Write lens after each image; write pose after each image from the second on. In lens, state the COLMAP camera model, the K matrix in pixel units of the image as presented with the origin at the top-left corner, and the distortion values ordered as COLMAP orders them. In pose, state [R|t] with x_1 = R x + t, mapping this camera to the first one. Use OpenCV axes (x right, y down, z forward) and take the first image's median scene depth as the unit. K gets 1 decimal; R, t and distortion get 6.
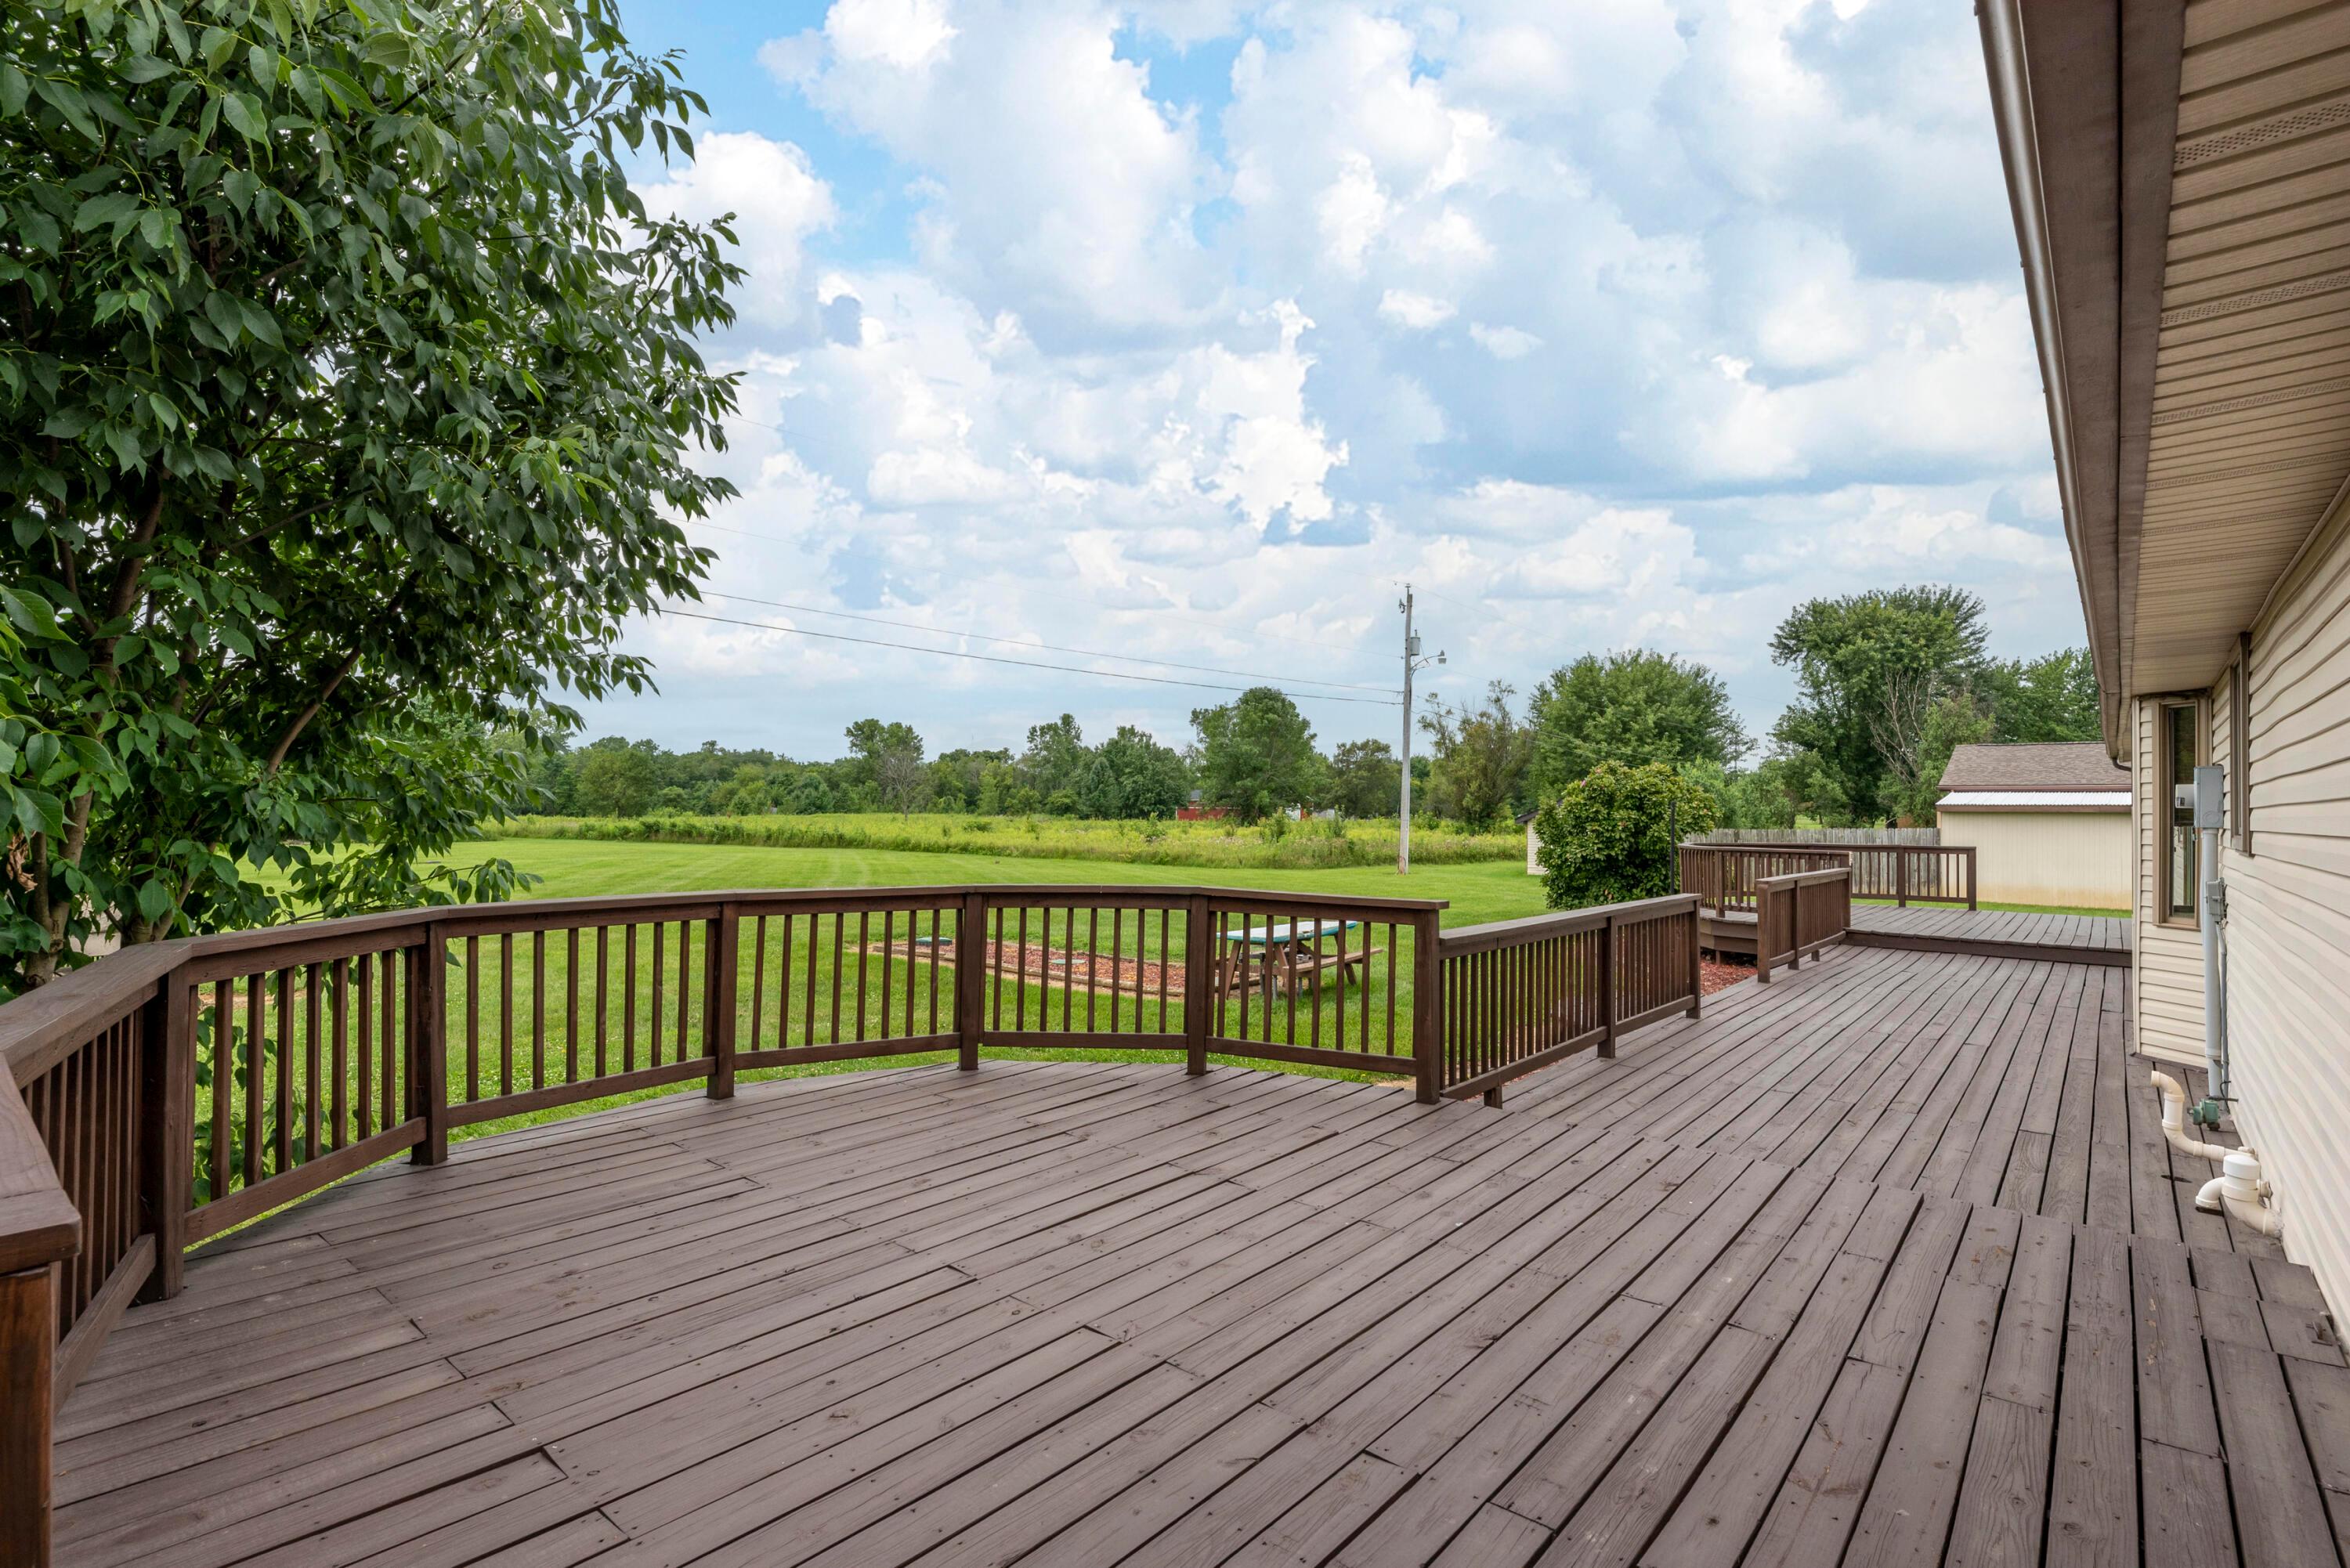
lens RADIAL K [[1110.5, 0, 1165.5], [0, 1110.5, 796.6], [0, 0, 1]] dist [-0.004935, -0.001286]
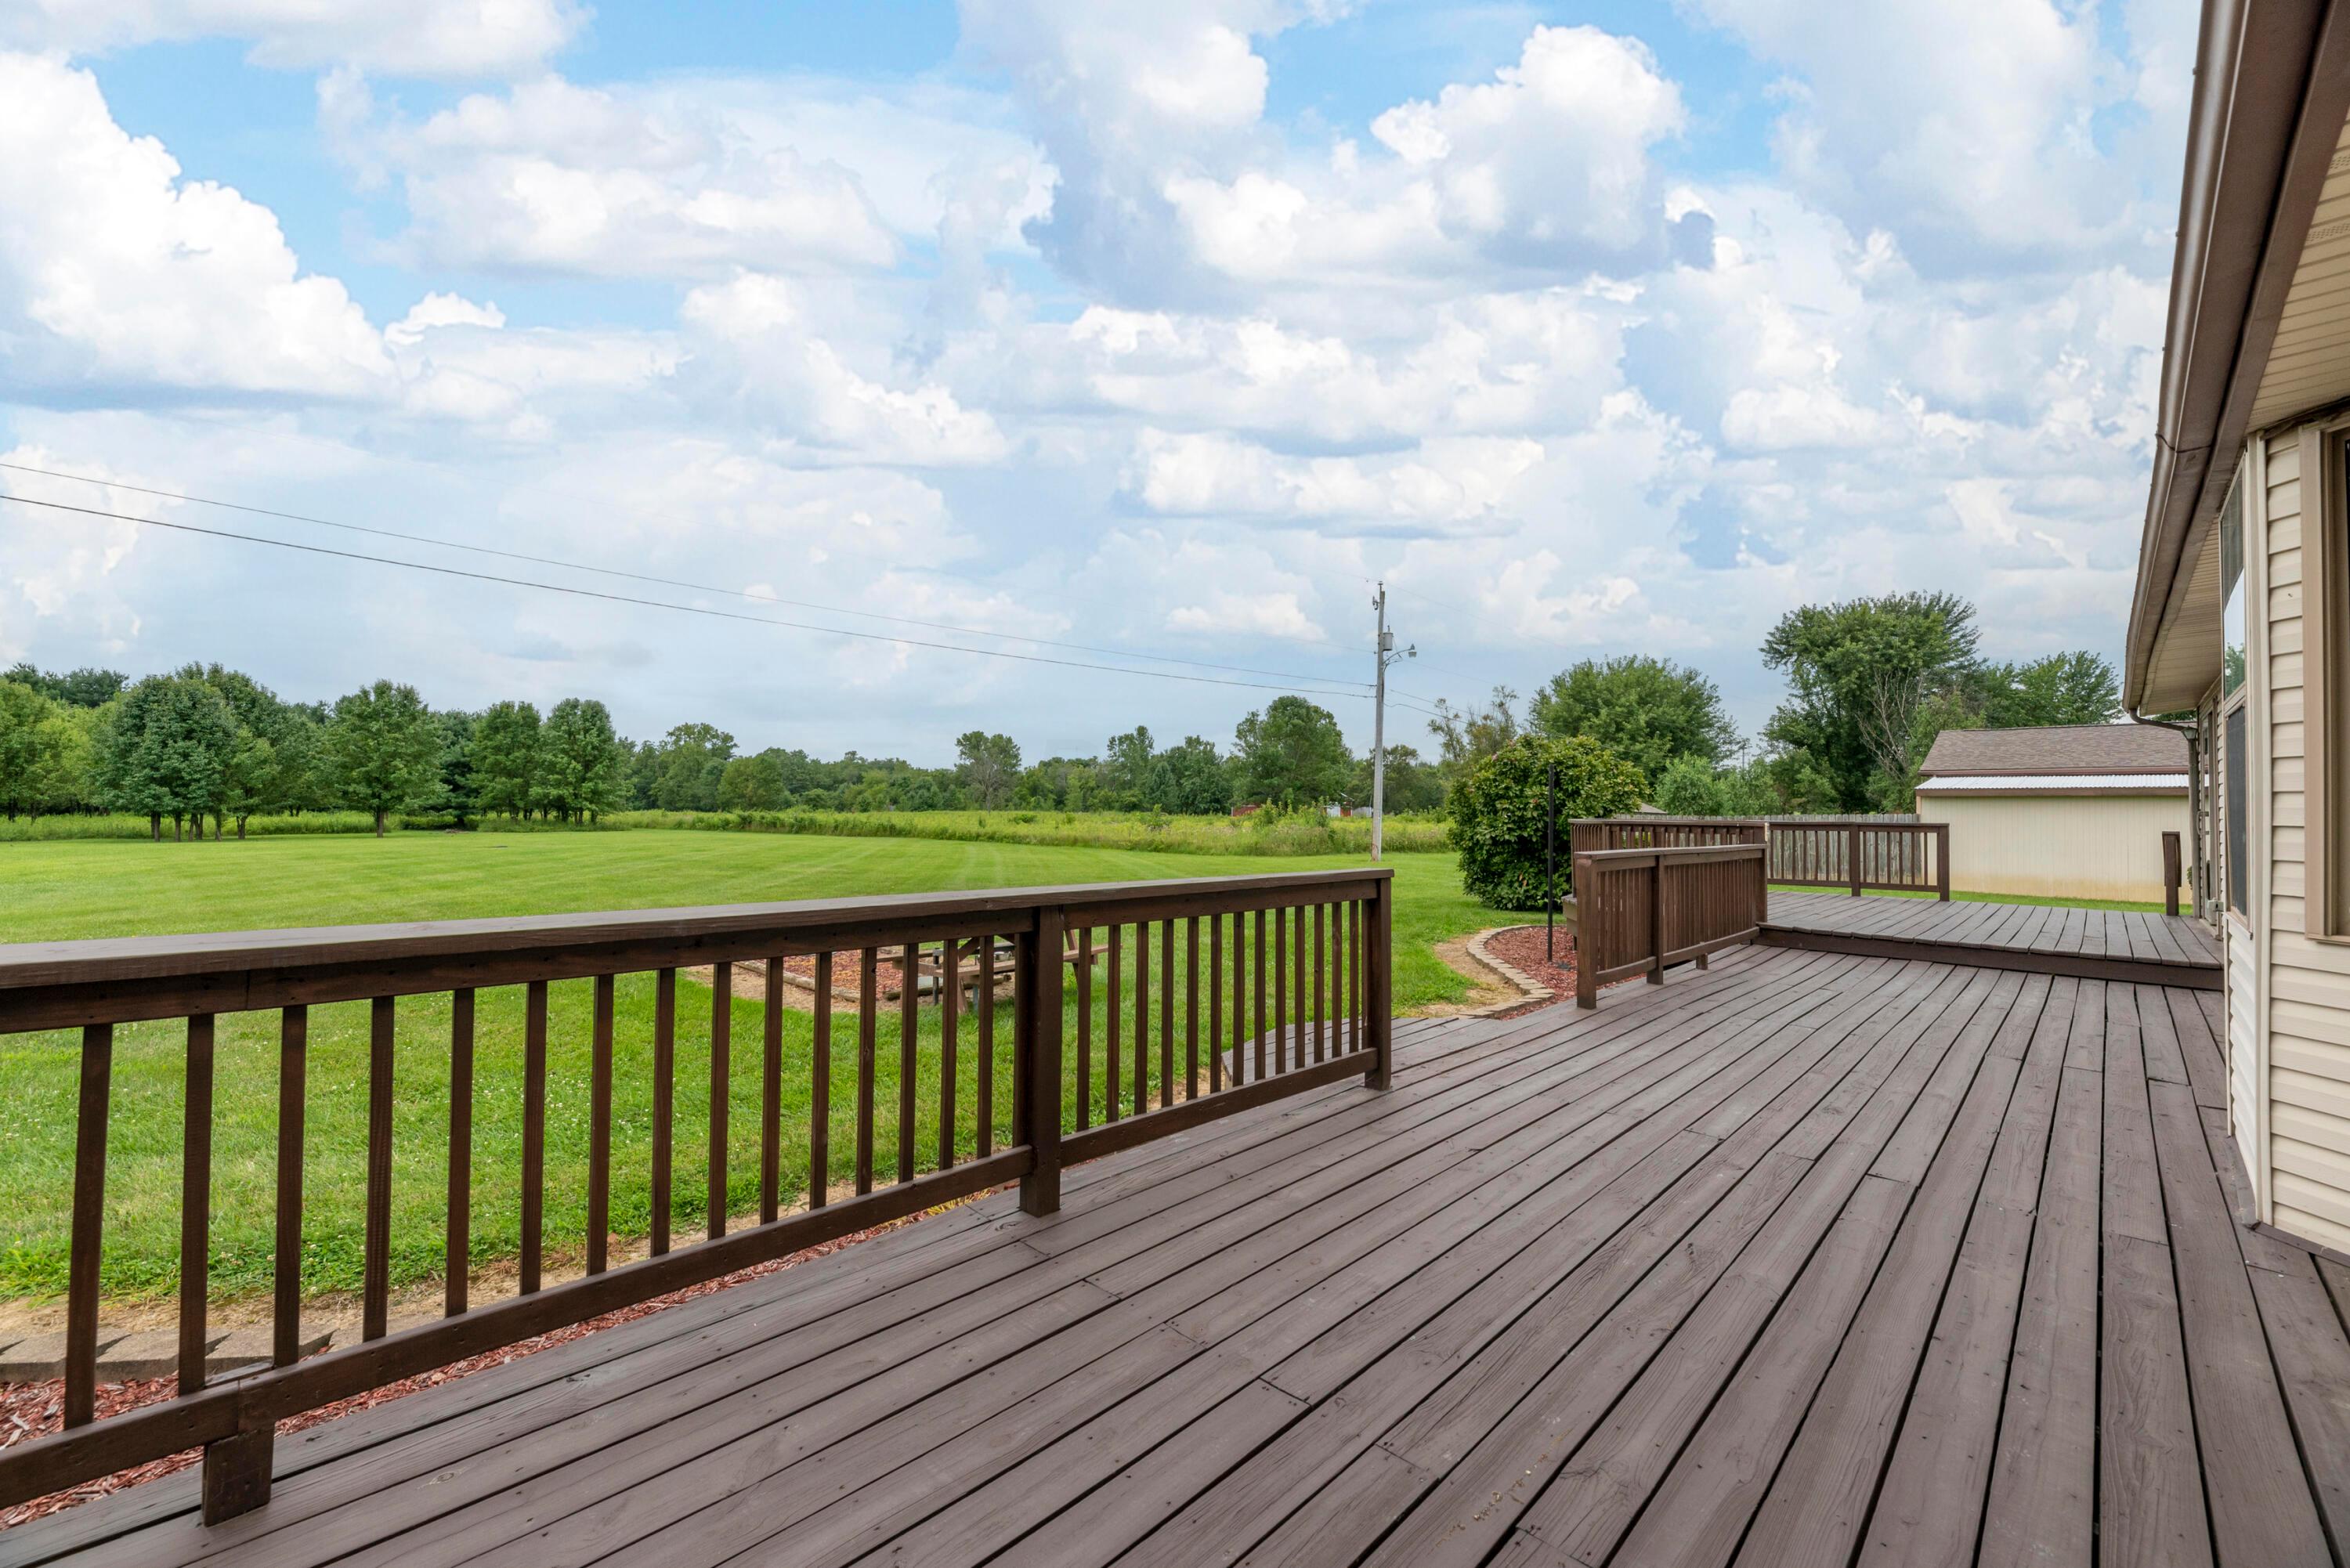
lens RADIAL K [[942.8, 0, 1165.9], [0, 942.8, 795.3], [0, 0, 1]] dist [-0.001687, -0.000300]
pose [[0.997153, -0.000516, -0.075404, 0.082477], [0.000286, 0.999995, -0.003061, 0.010532], [0.075405, 0.003031, 0.997148, 0.104218]]
